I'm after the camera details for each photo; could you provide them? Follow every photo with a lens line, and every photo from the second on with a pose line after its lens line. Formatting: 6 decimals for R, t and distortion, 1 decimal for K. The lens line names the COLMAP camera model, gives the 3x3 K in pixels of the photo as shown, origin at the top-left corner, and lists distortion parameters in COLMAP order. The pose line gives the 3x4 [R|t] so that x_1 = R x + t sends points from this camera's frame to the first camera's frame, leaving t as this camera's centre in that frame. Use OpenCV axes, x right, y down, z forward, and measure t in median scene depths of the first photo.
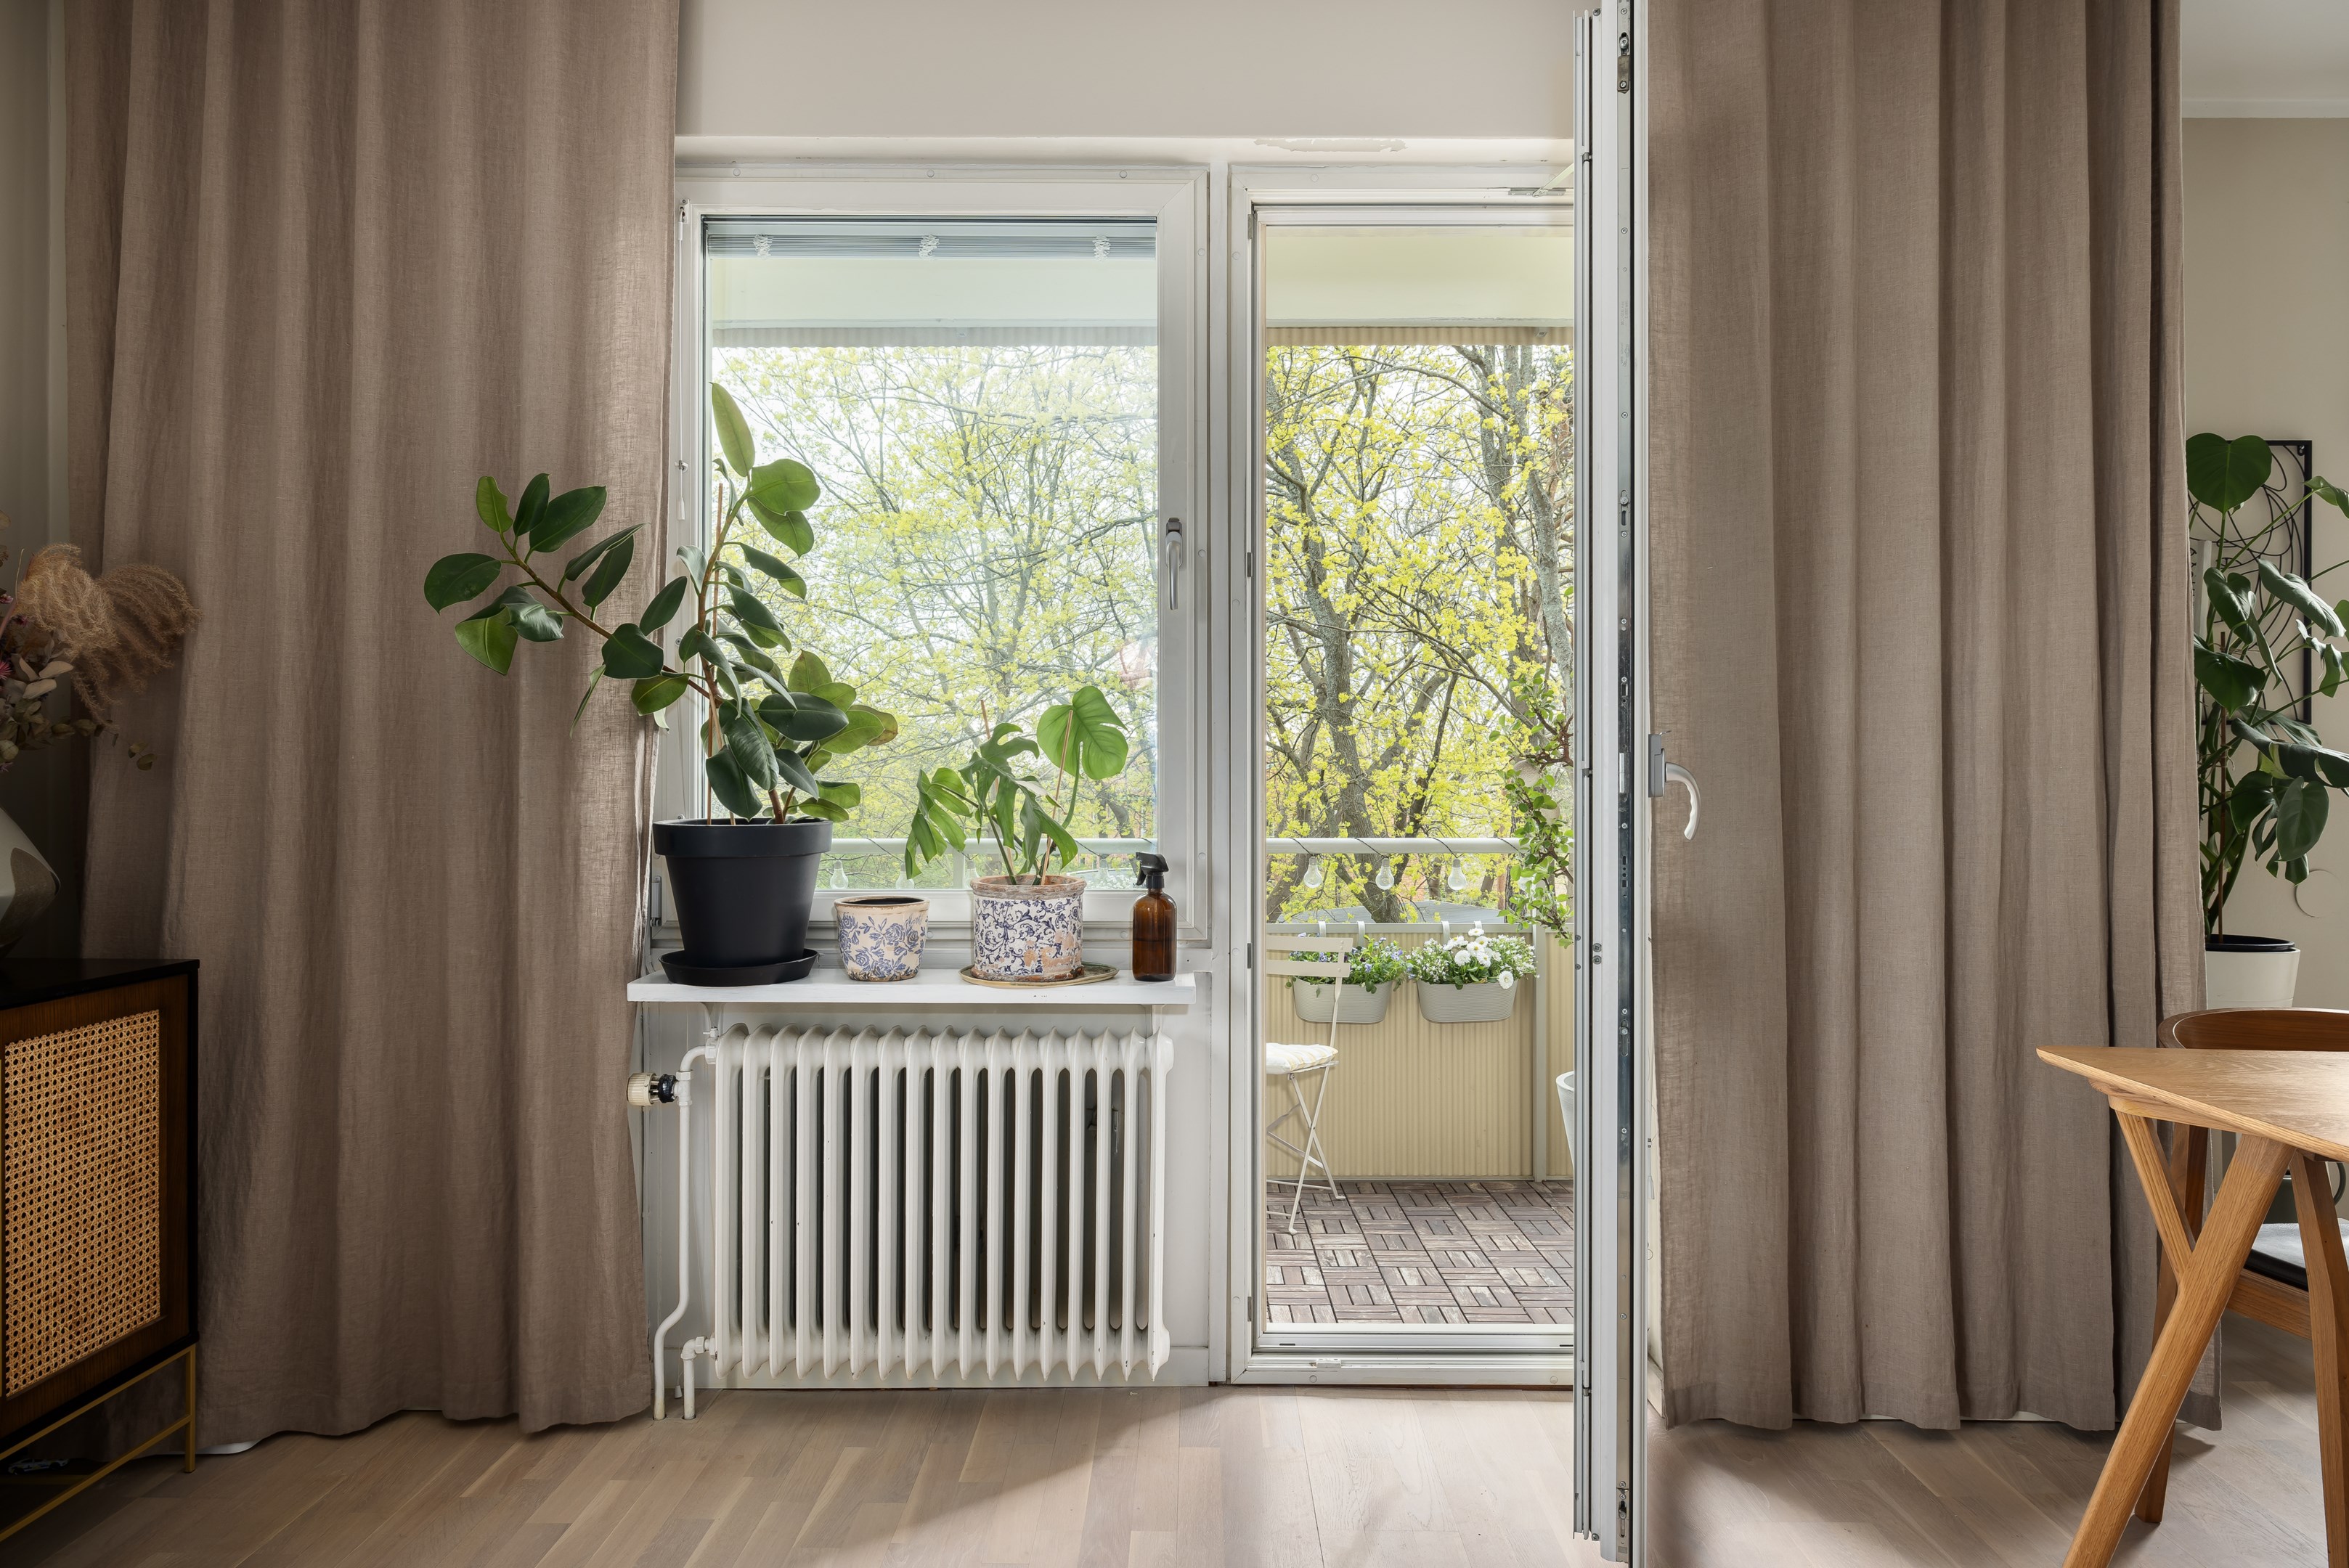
lens RADIAL K [[1376.6, 0, 1174.5], [0, 1376.6, 784.0], [0, 0, 1]] dist [-0.003860, -0.000419]
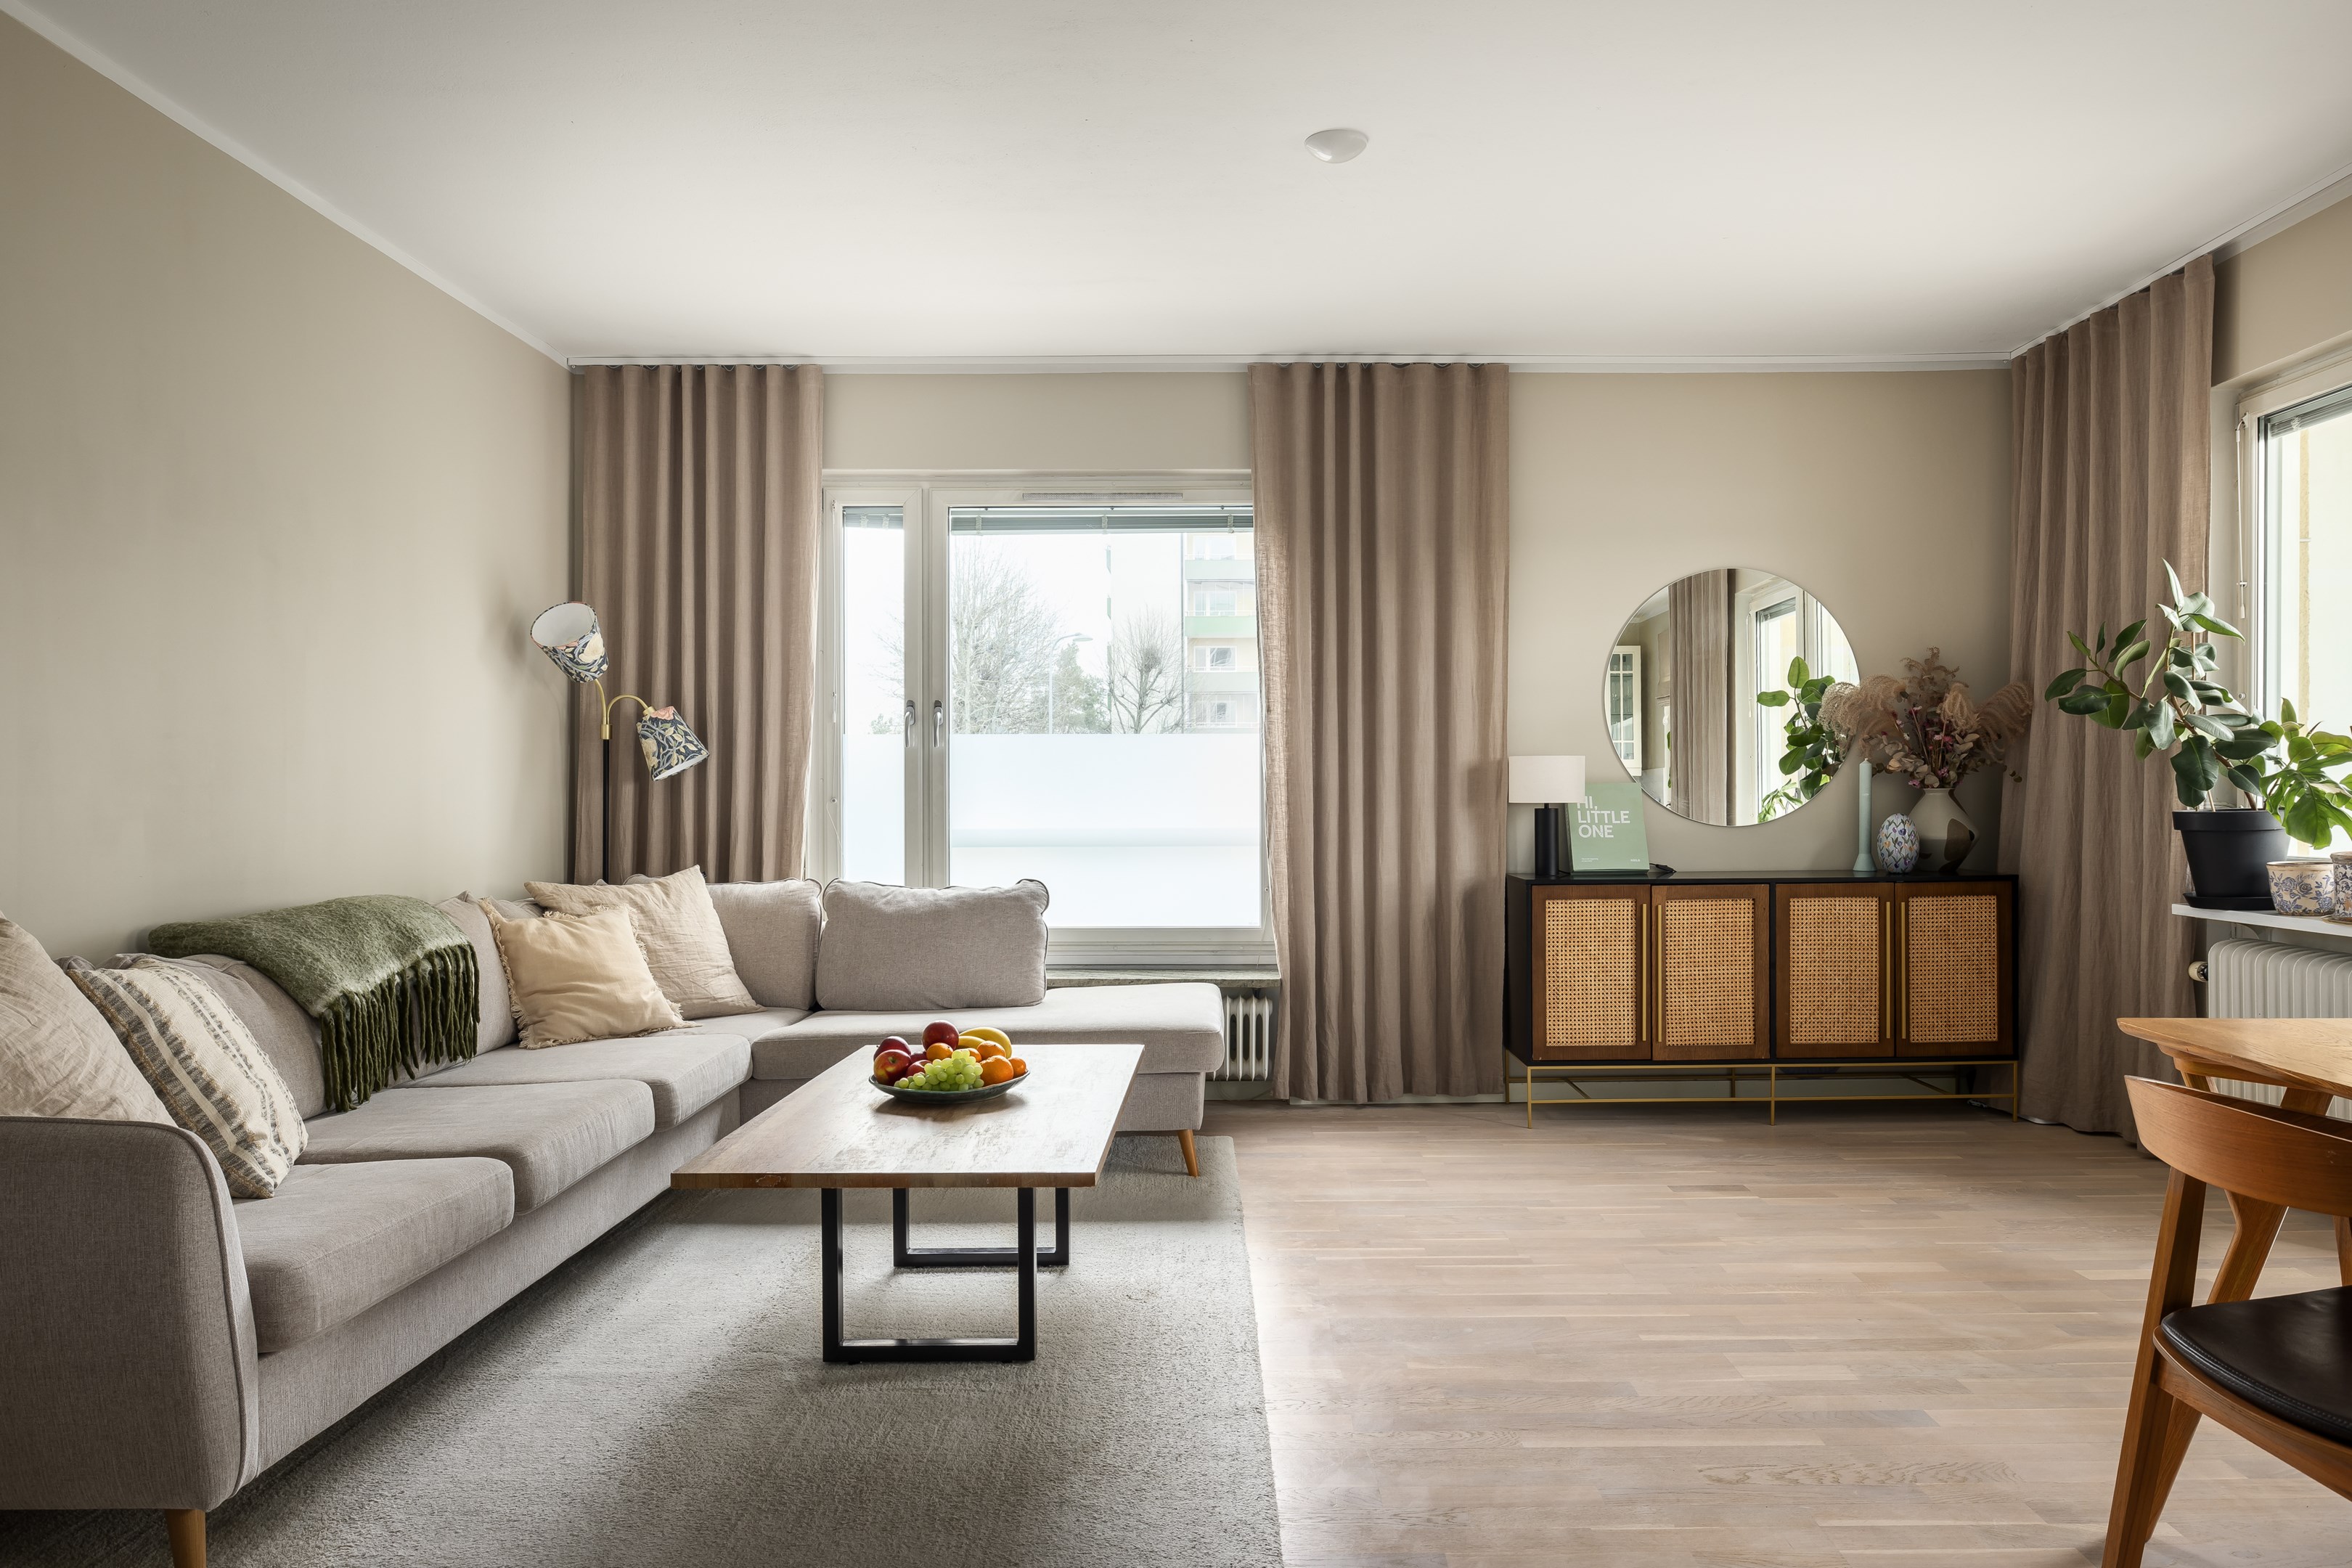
lens RADIAL K [[1518.0, 0, 1176.0], [0, 1518.0, 784.0], [0, 0, 1]] dist [-0.001025, -0.001273]
pose [[-0.022269, -0.009877, -0.999703, 1.510264], [0.014516, 0.999843, -0.010202, -0.003044], [0.999647, -0.014738, -0.022122, -0.196512]]
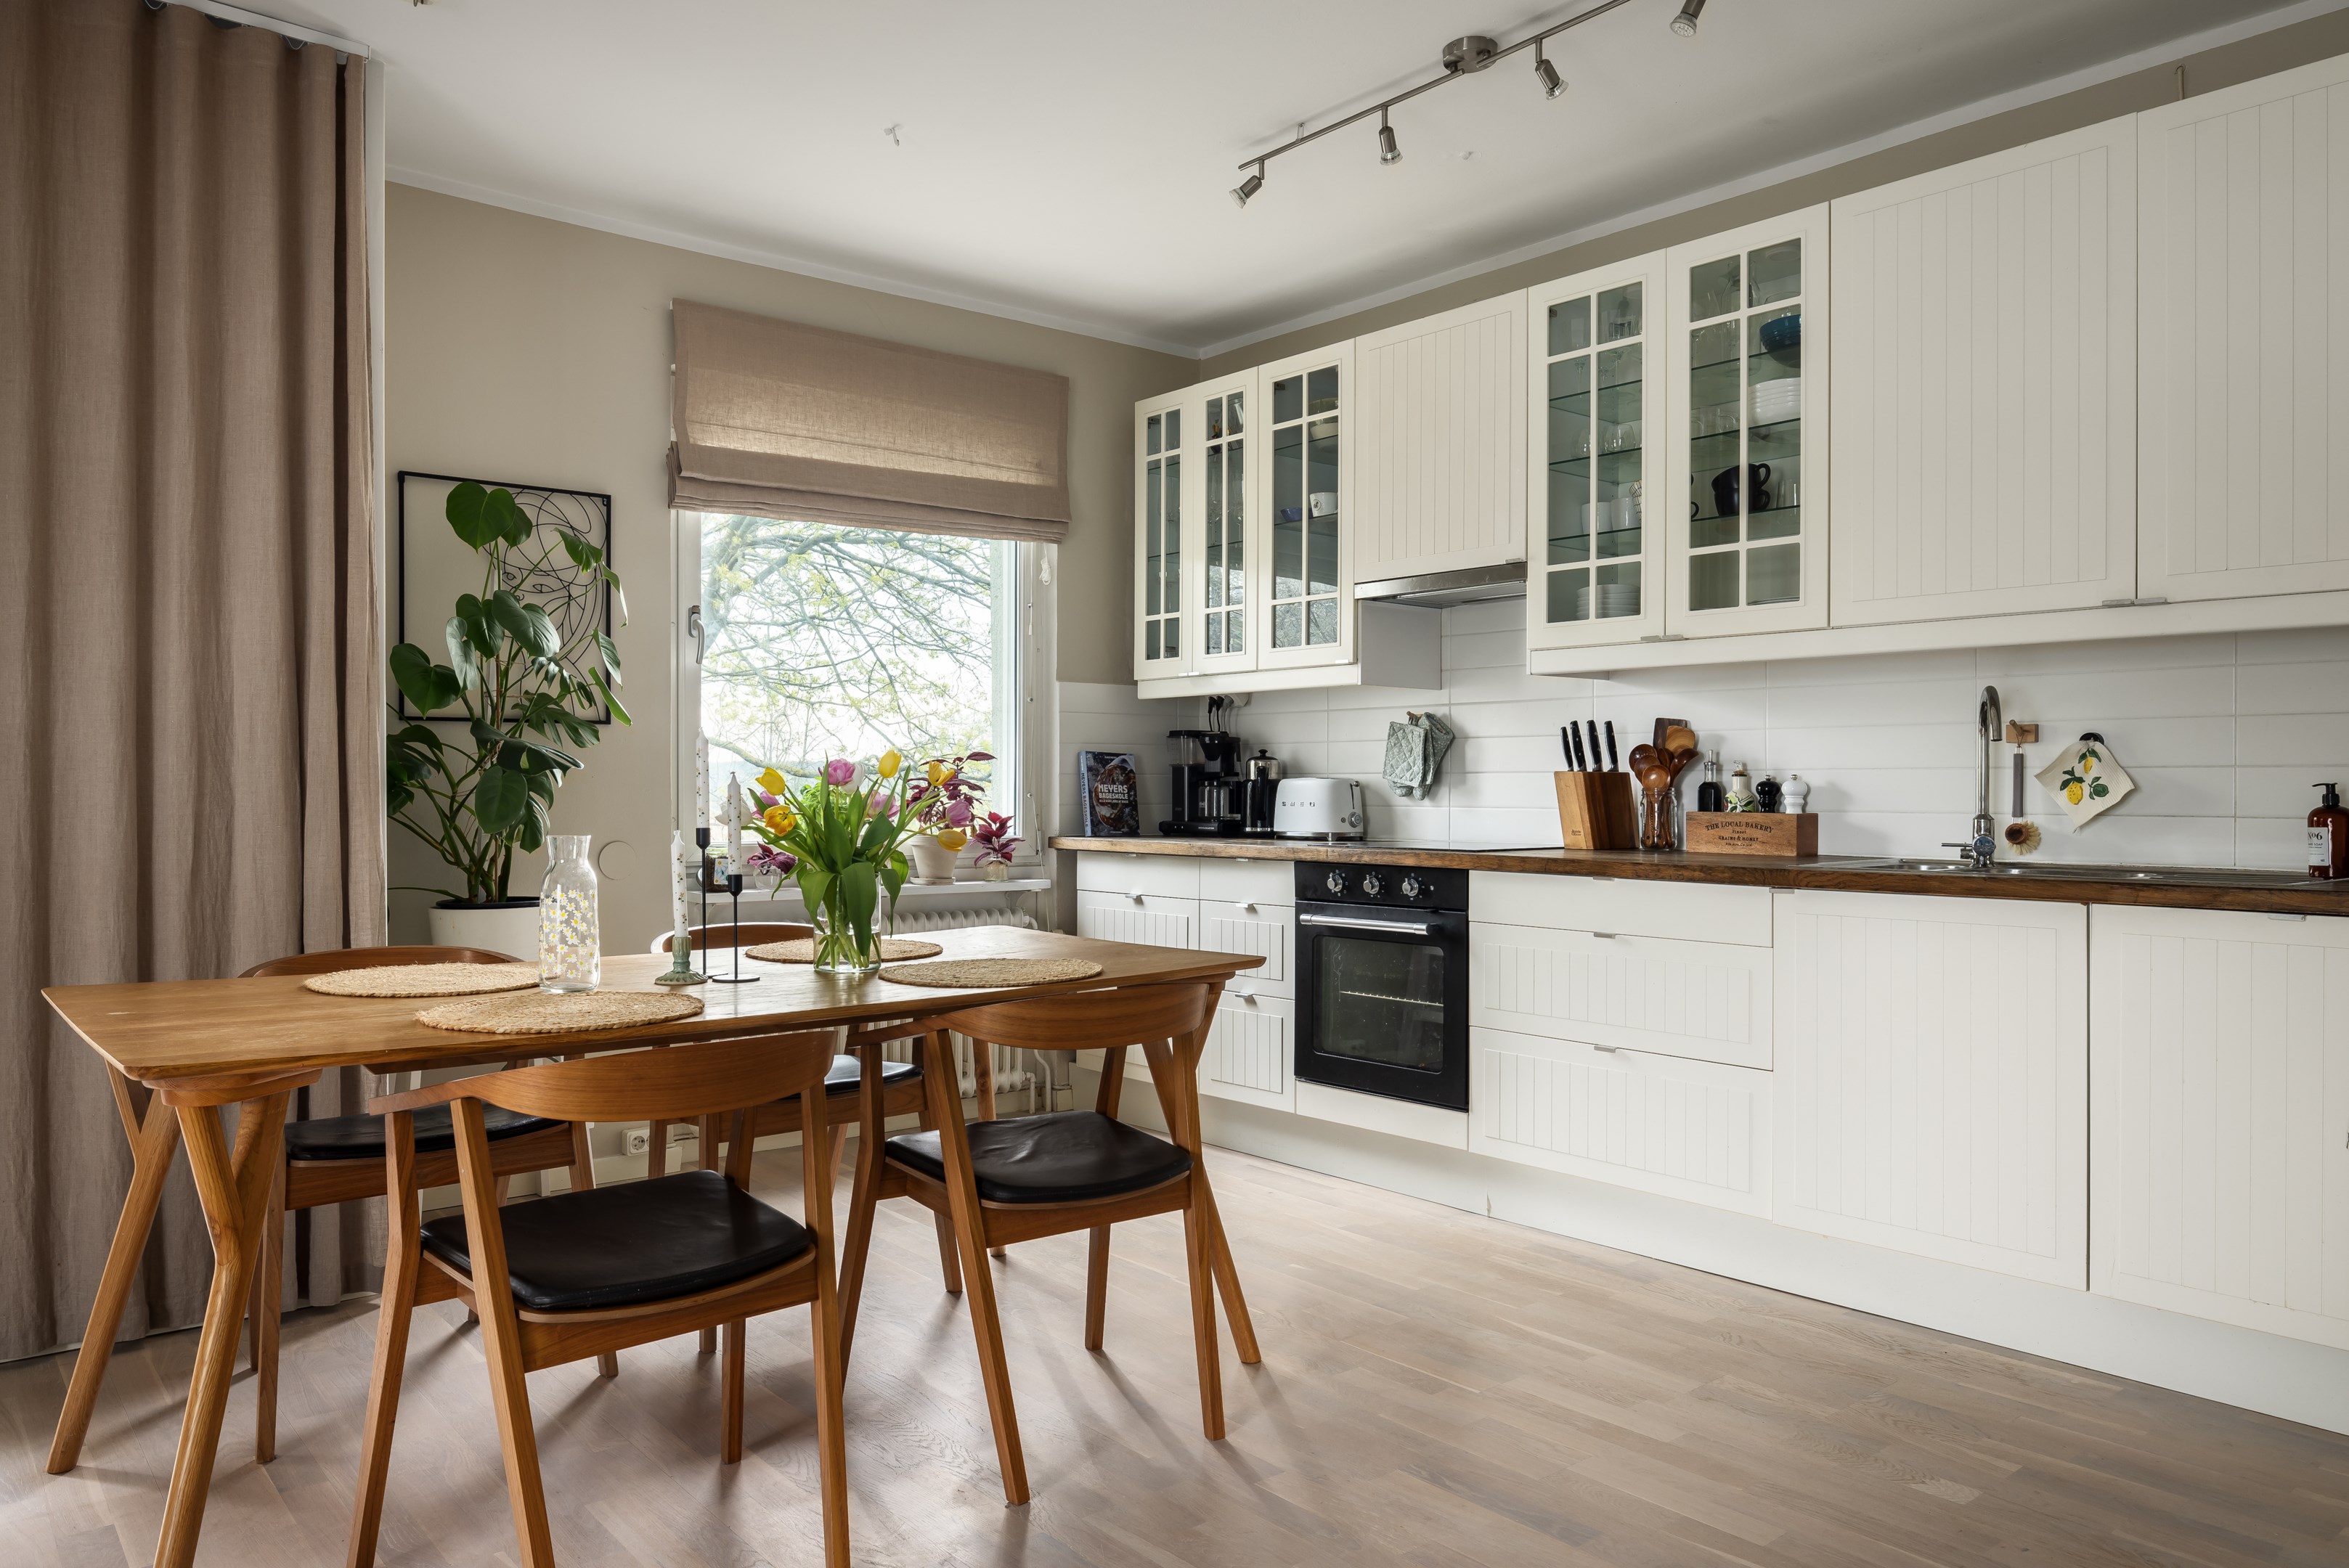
lens RADIAL K [[1604.0, 0, 1174.5], [0, 1604.0, 784.0], [0, 0, 1]] dist [-0.000197, -0.000882]
pose [[0.753919, -0.000495, 0.656967, 0.339836], [-0.003829, 0.999979, 0.005148, 0.001234], [-0.656956, -0.006397, 0.753902, -0.555661]]
